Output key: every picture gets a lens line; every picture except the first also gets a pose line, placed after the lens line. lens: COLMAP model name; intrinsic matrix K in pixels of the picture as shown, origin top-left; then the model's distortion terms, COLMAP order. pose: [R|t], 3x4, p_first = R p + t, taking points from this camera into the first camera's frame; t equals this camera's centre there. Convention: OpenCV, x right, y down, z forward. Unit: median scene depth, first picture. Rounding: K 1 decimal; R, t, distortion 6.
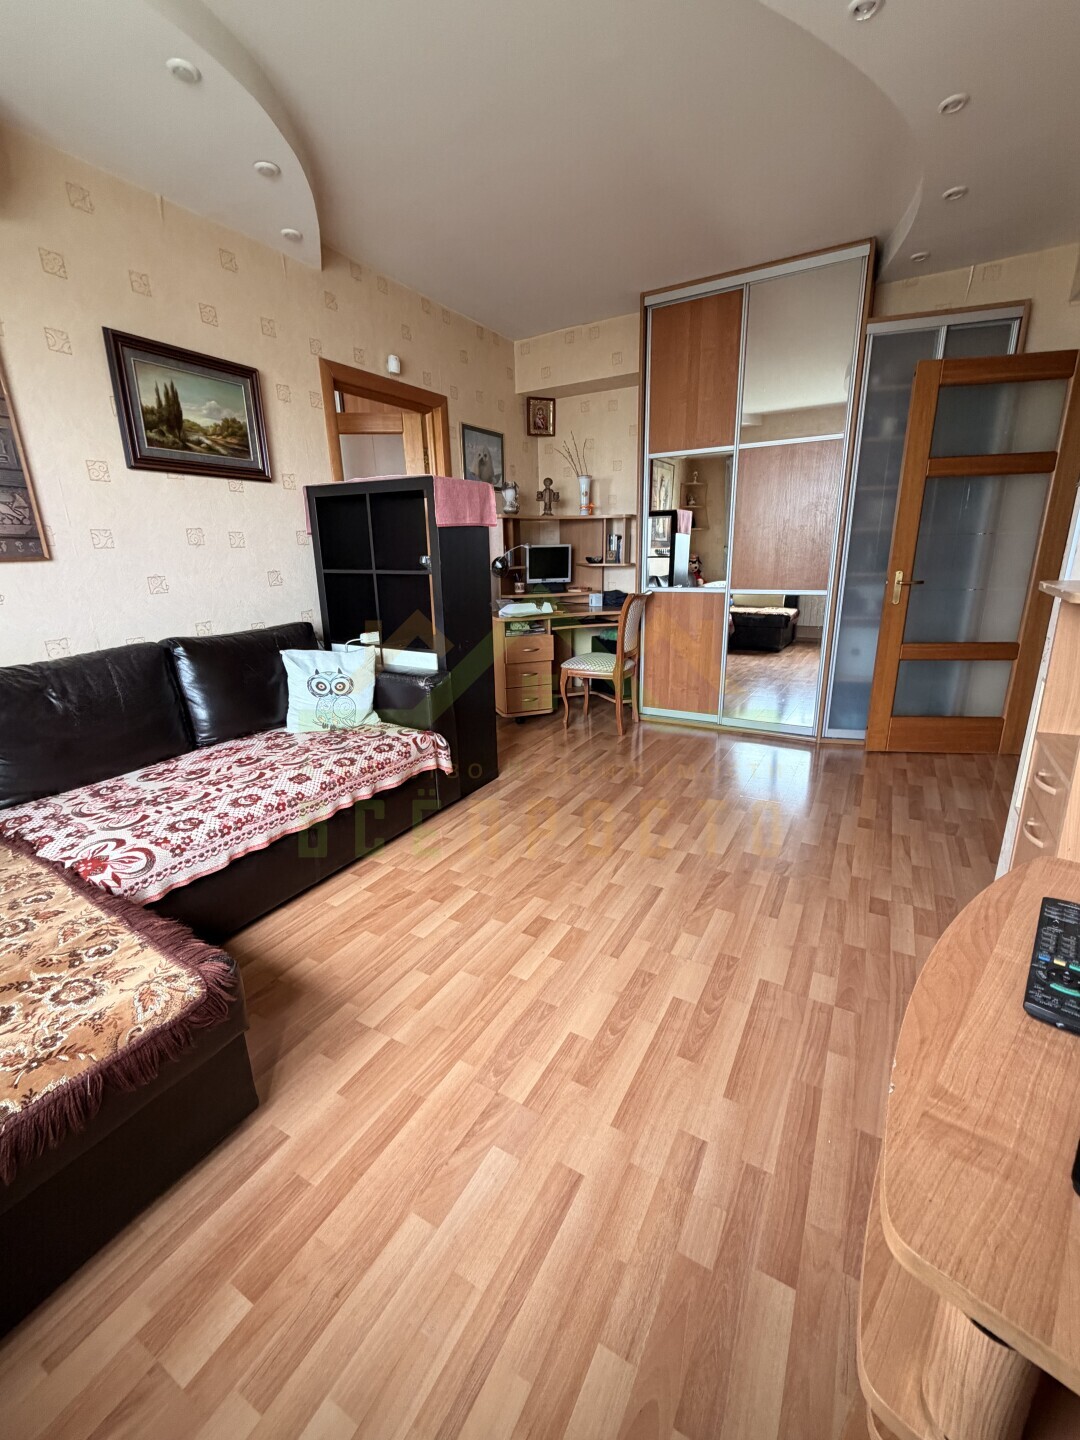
lens RADIAL K [[598.0, 0, 544.5], [0, 598.0, 716.7], [0, 0, 1]] dist [0.002321, -0.000870]
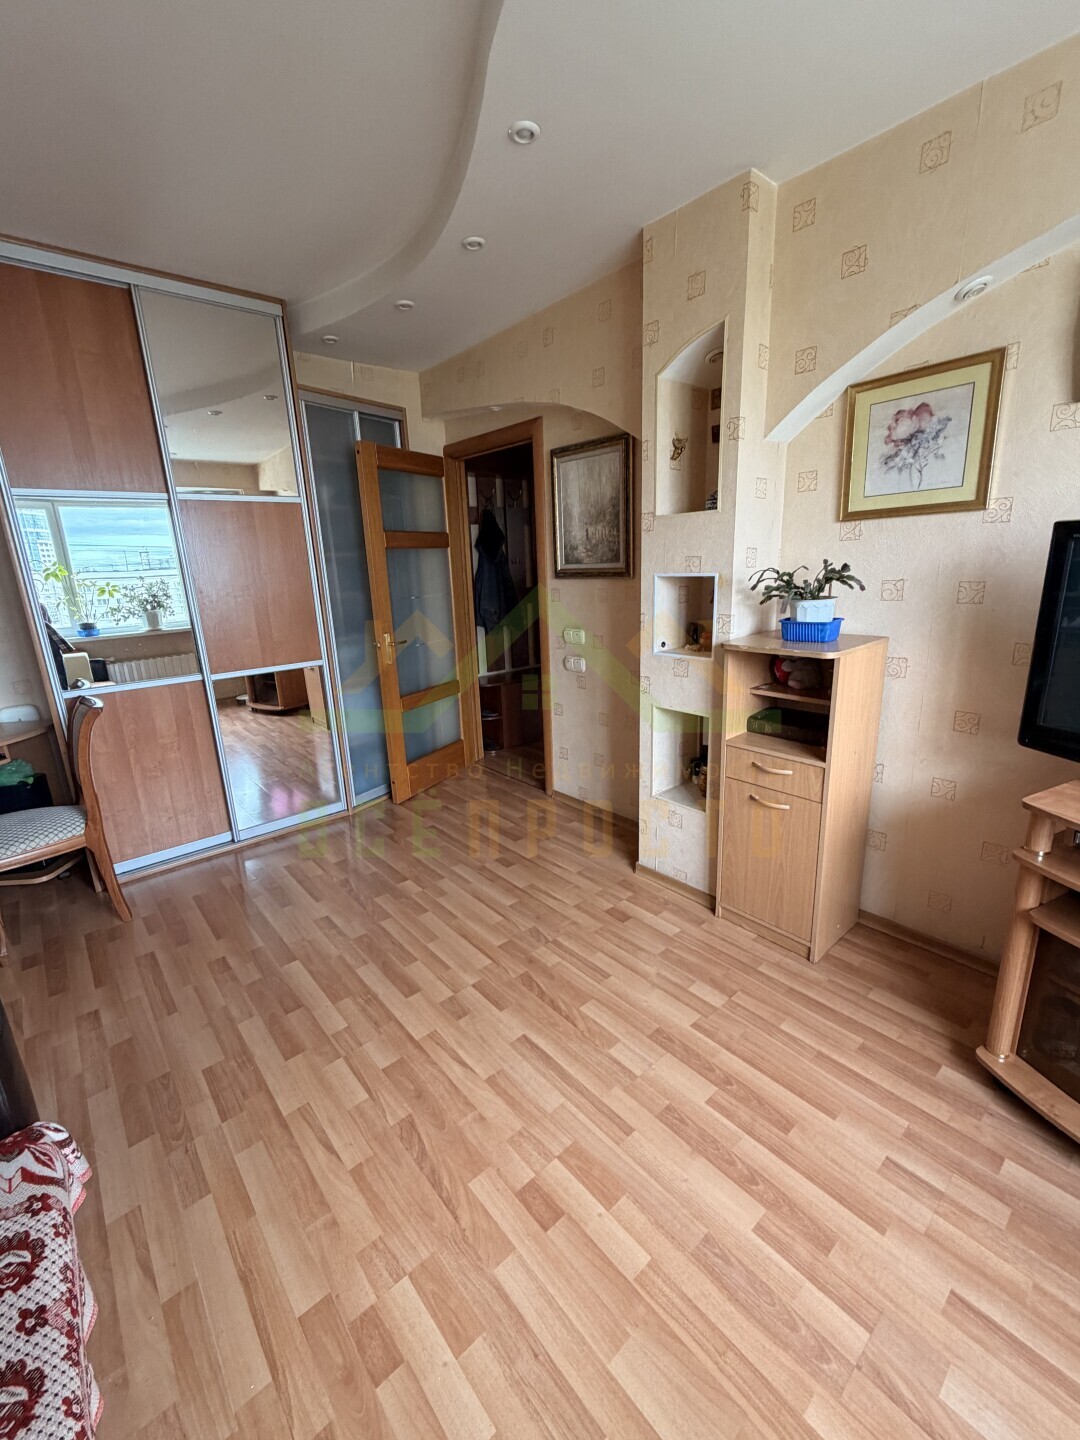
lens RADIAL K [[598.0, 0, 538.3], [0, 598.0, 716.2], [0, 0, 1]] dist [0.002321, -0.000870]
pose [[0.341131, -0.227765, 0.912005, -0.497520], [0.286964, 0.949121, 0.129697, -0.260325], [-0.895143, 0.217469, 0.389135, 0.602300]]
